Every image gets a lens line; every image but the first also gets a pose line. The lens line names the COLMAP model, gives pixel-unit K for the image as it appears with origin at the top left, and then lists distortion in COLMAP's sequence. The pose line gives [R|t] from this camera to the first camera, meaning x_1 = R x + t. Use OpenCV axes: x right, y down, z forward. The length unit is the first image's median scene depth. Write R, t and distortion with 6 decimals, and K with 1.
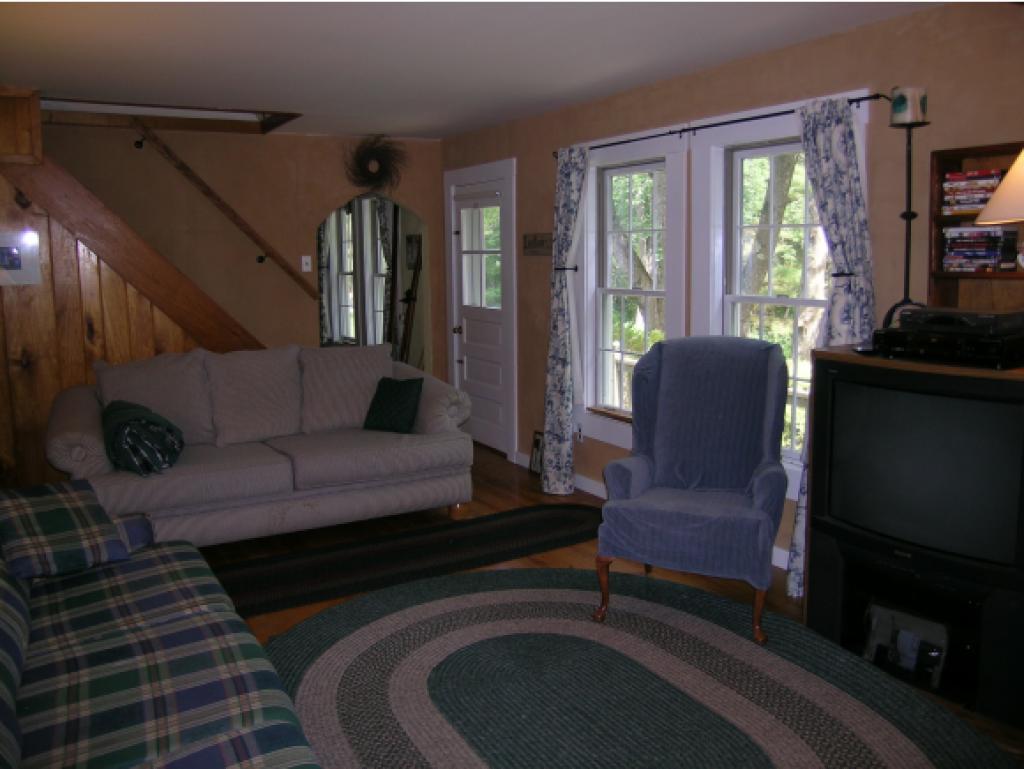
lens RADIAL K [[835.8, 0, 515.8], [0, 835.8, 362.9], [0, 0, 1]] dist [-0.147283, 0.115898]
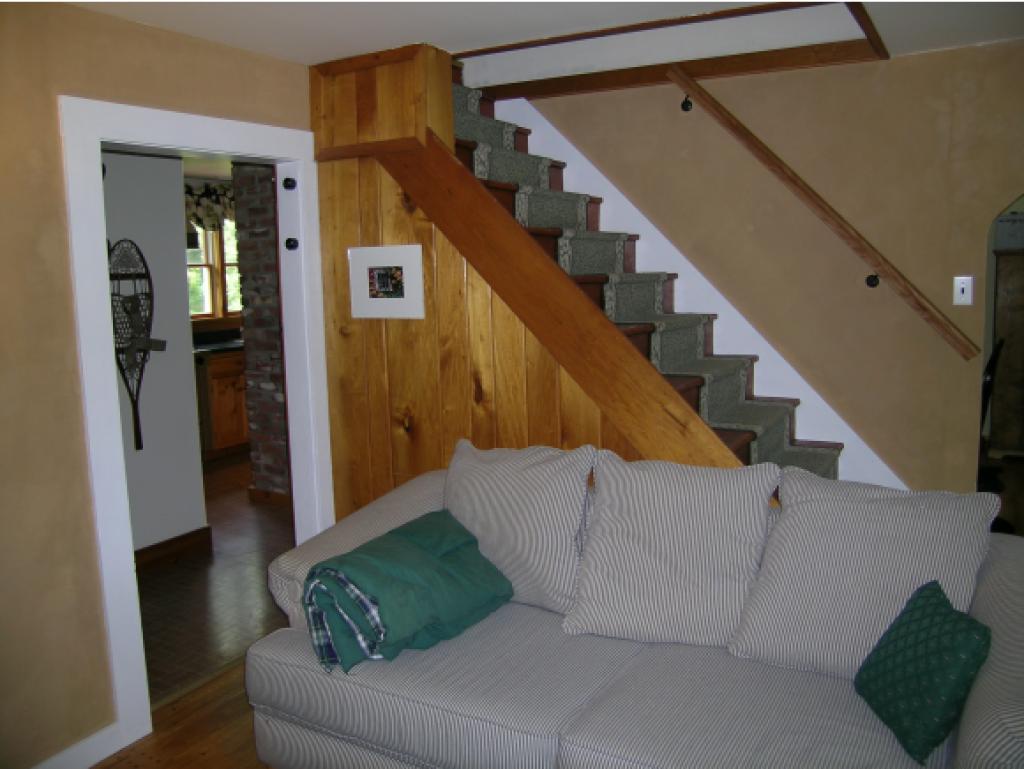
lens RADIAL K [[835.8, 0, 515.8], [0, 835.8, 362.9], [0, 0, 1]] dist [-0.147283, 0.115898]
pose [[0.494169, 0.098660, -0.863749, 0.084811], [-0.095983, 0.993657, 0.058585, -0.108173], [0.864051, 0.053954, 0.500504, 0.694753]]
